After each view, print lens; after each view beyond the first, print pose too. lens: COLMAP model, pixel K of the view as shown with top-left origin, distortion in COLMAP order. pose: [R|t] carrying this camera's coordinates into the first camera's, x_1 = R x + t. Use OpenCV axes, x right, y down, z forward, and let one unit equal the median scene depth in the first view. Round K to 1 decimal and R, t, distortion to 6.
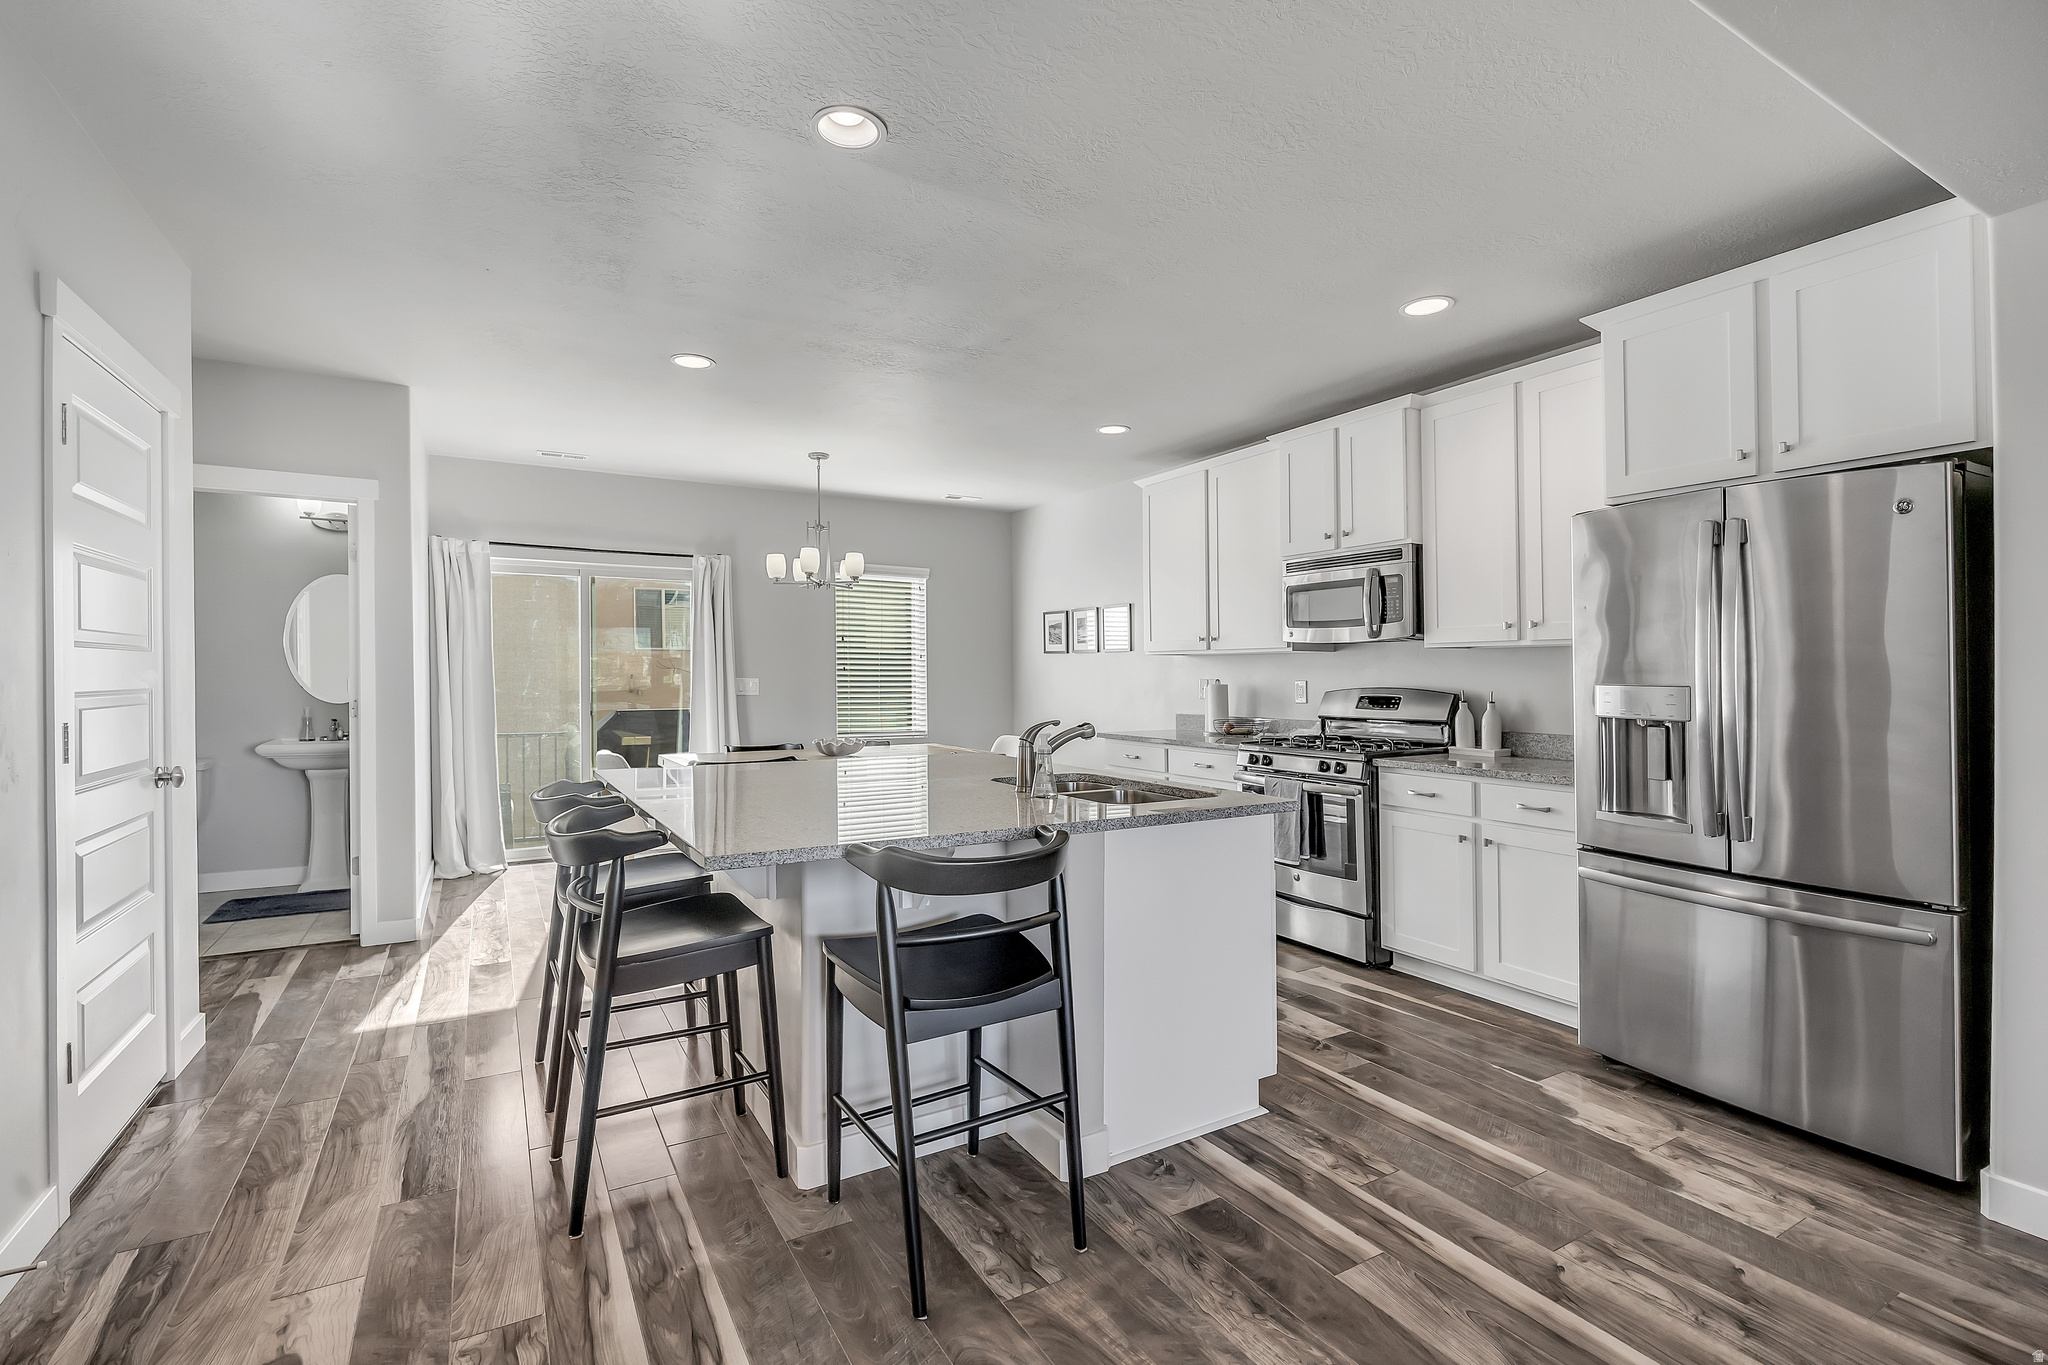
lens RADIAL K [[914.1, 0, 1032.0], [0, 914.1, 669.6], [0, 0, 1]] dist [-0.006599, 0.000180]
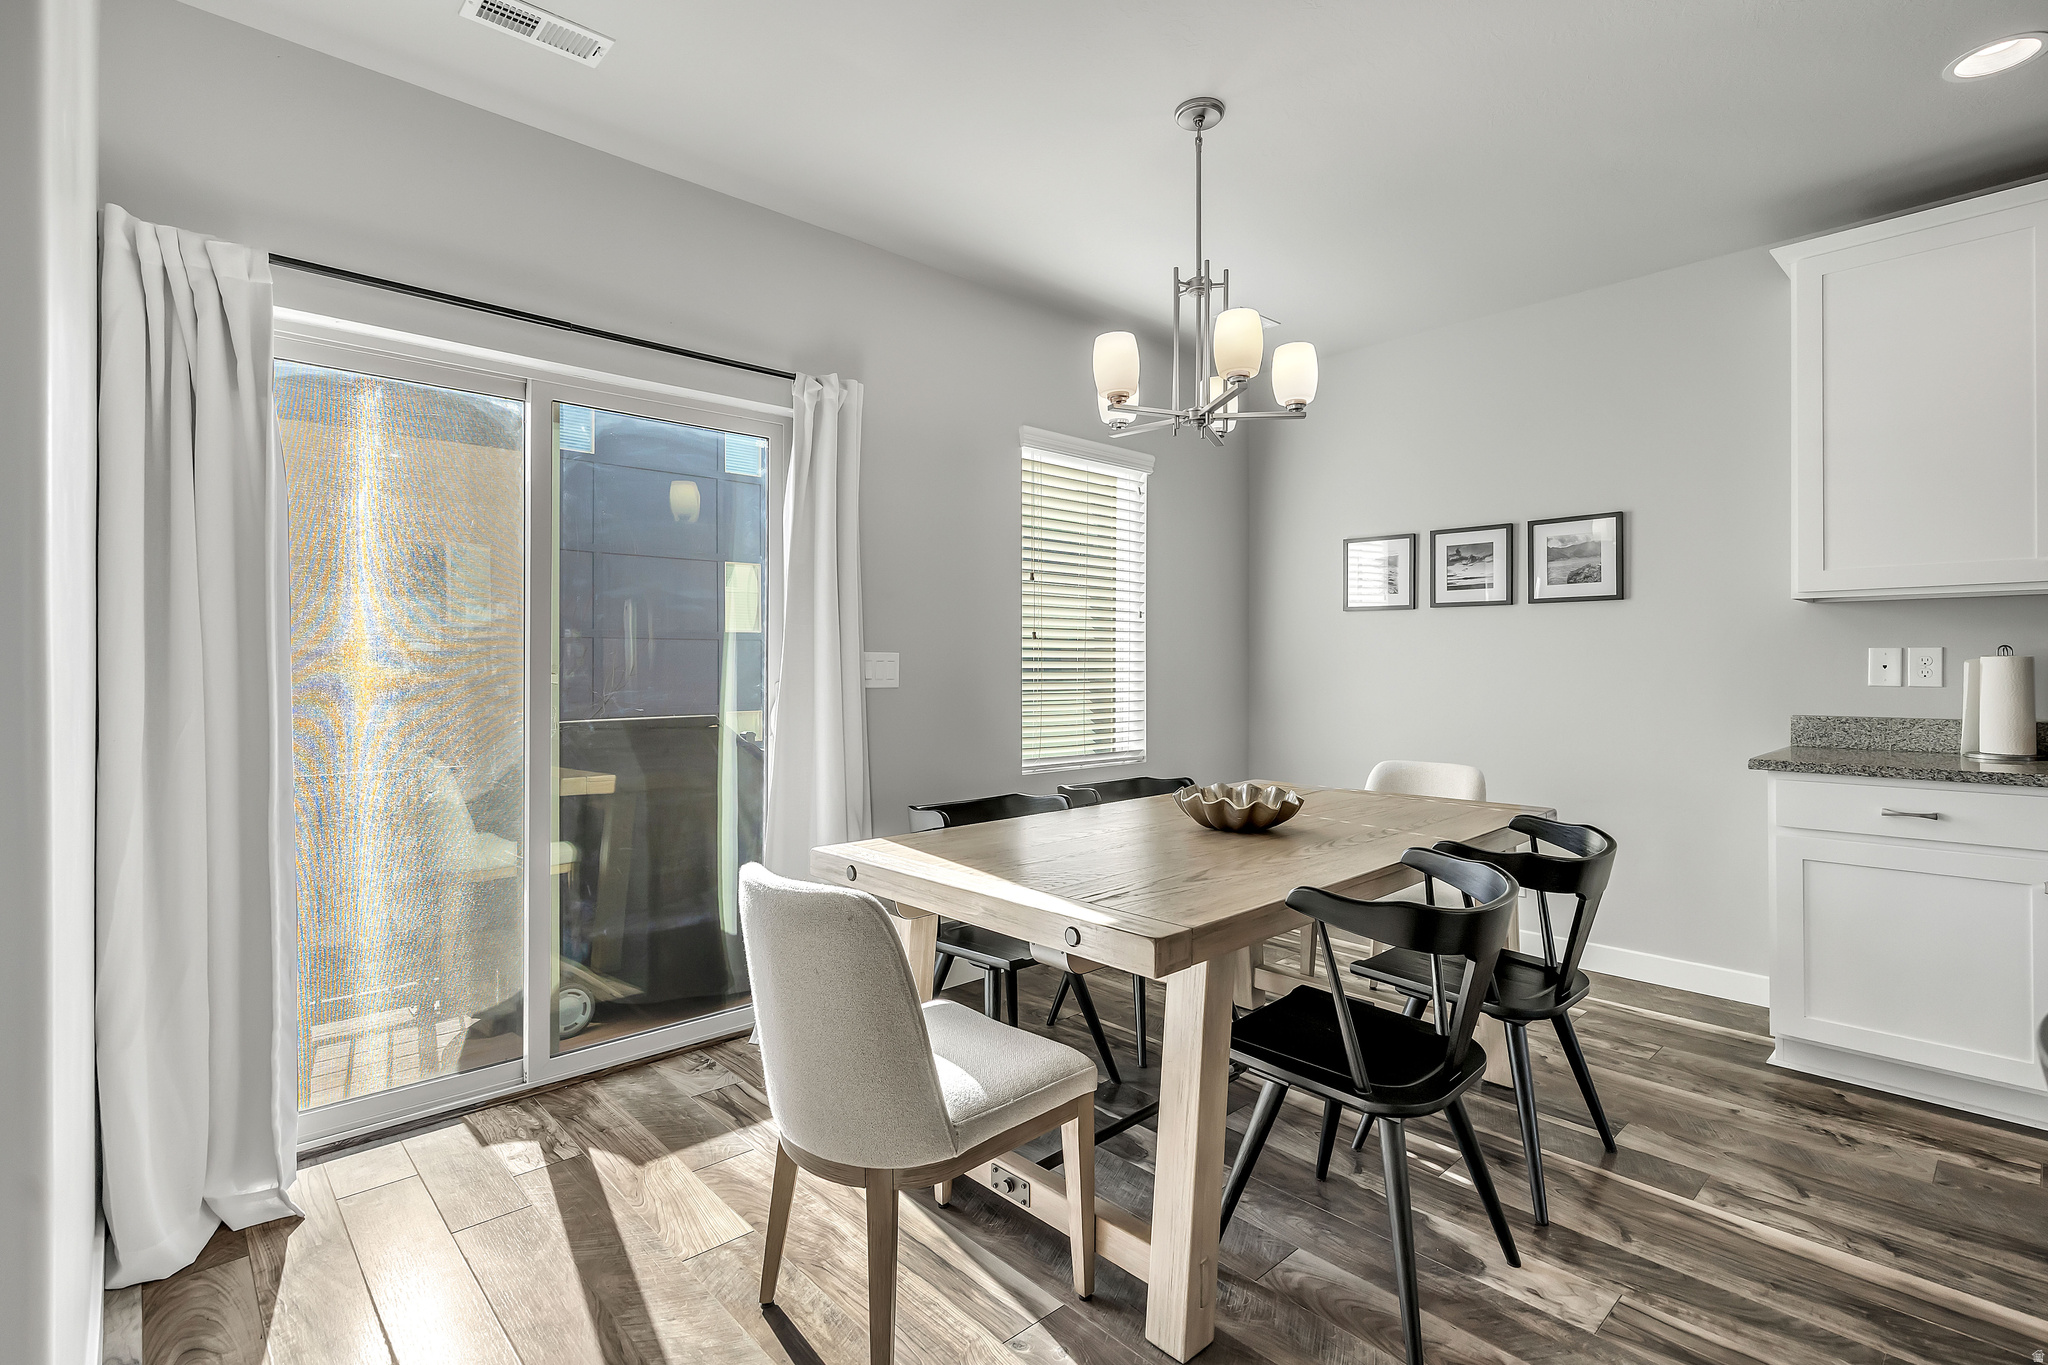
lens RADIAL K [[914.1, 0, 953.4], [0, 914.1, 655.0], [0, 0, 1]] dist [-0.006599, 0.000180]
pose [[0.976119, 0.001690, 0.217228, -0.373185], [-0.001161, 0.999996, -0.002565, 0.012421], [-0.217232, 0.002252, 0.976117, 0.532978]]
